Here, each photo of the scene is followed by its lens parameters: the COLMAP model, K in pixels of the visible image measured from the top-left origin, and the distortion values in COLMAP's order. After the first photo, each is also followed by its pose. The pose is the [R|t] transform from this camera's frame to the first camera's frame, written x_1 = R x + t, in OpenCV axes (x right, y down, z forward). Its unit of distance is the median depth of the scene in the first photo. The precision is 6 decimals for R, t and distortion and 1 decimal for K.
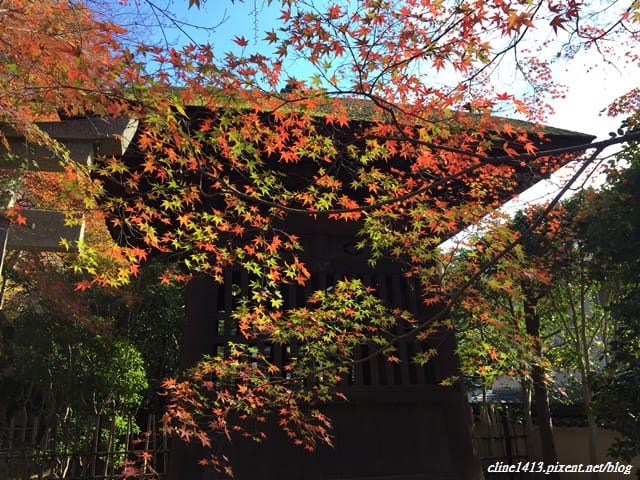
lens RADIAL K [[546.6, 0, 319.2], [0, 546.6, 235.7], [0, 0, 1]] dist [0.102326, -0.115875]
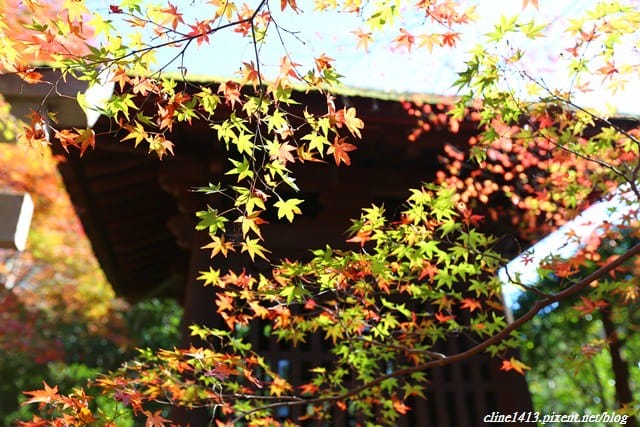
lens RADIAL K [[587.3, 0, 308.0], [0, 587.3, 234.8], [0, 0, 1]] dist [0.096446, -0.000478]
pose [[0.998855, -0.011206, -0.046505, -0.038302], [0.006430, 0.994804, -0.101610, 0.194554], [0.047402, 0.101194, 0.993737, 0.517329]]
